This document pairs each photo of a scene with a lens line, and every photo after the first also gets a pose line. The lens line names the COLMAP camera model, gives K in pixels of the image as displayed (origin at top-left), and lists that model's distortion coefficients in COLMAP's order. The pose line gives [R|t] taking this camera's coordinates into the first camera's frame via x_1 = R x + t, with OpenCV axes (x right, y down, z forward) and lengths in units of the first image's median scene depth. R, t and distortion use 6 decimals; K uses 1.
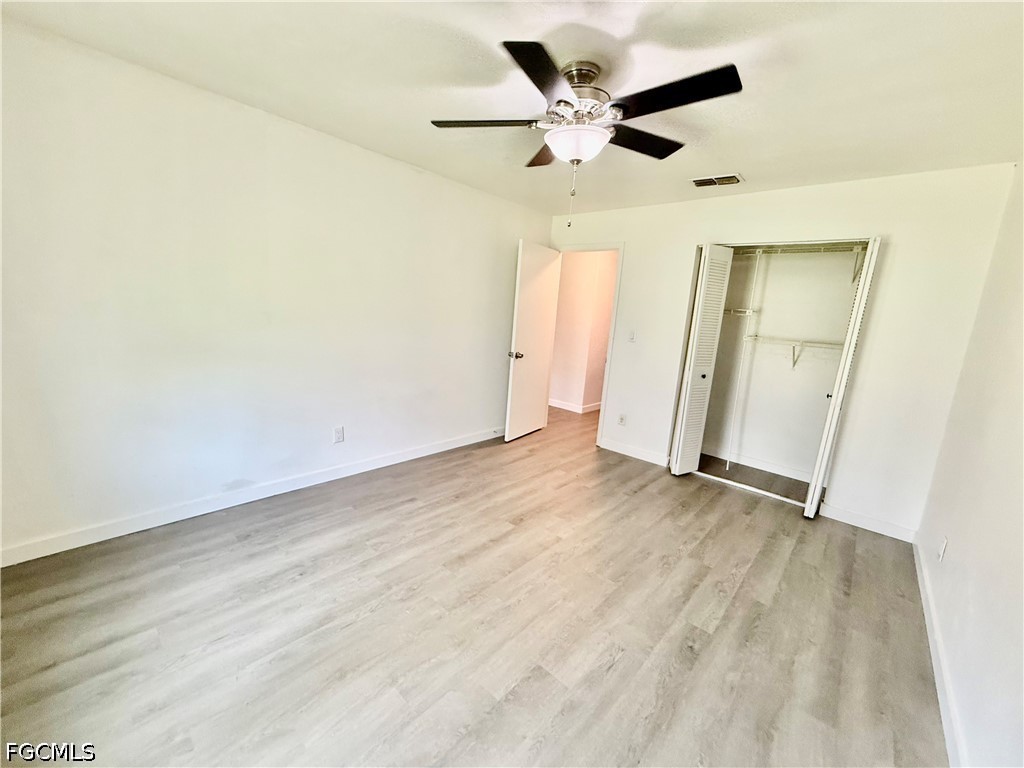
lens RADIAL K [[408.8, 0, 511.9], [0, 408.8, 384.2], [0, 0, 1]] dist [0.003425, -0.000448]
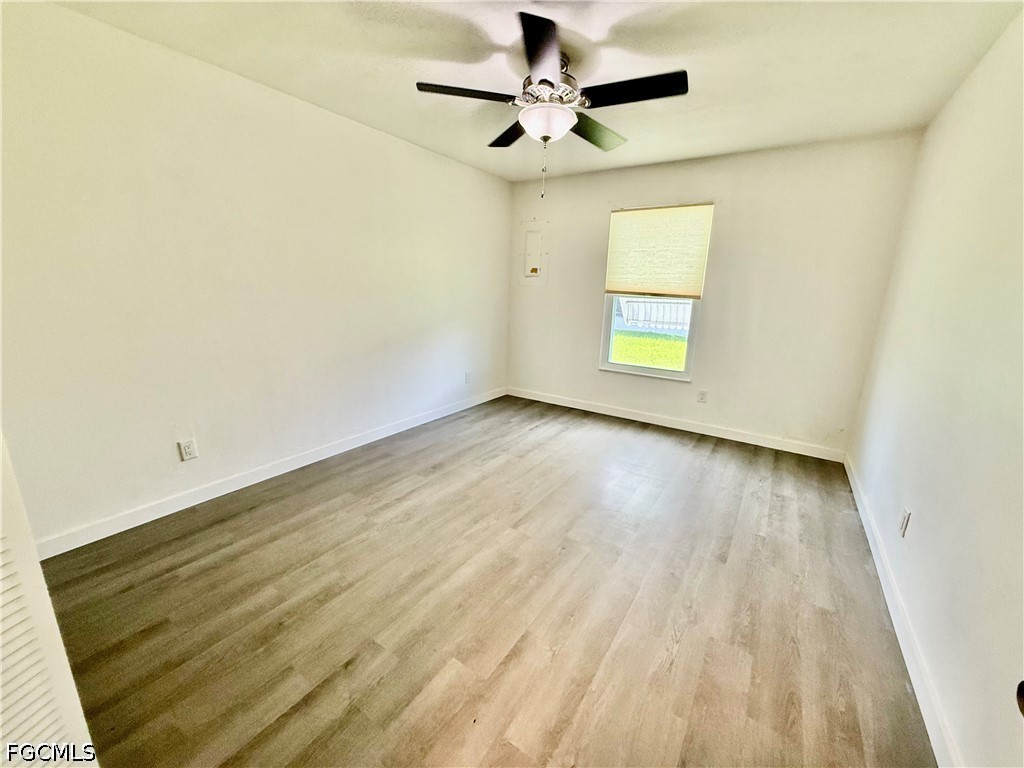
lens RADIAL K [[408.8, 0, 509.6], [0, 408.8, 380.6], [0, 0, 1]] dist [0.003425, -0.000448]
pose [[-0.986179, -0.065116, -0.152350, 0.290930], [-0.119406, 0.916798, 0.381082, -0.269136], [0.114859, 0.394007, -0.911902, 1.732804]]
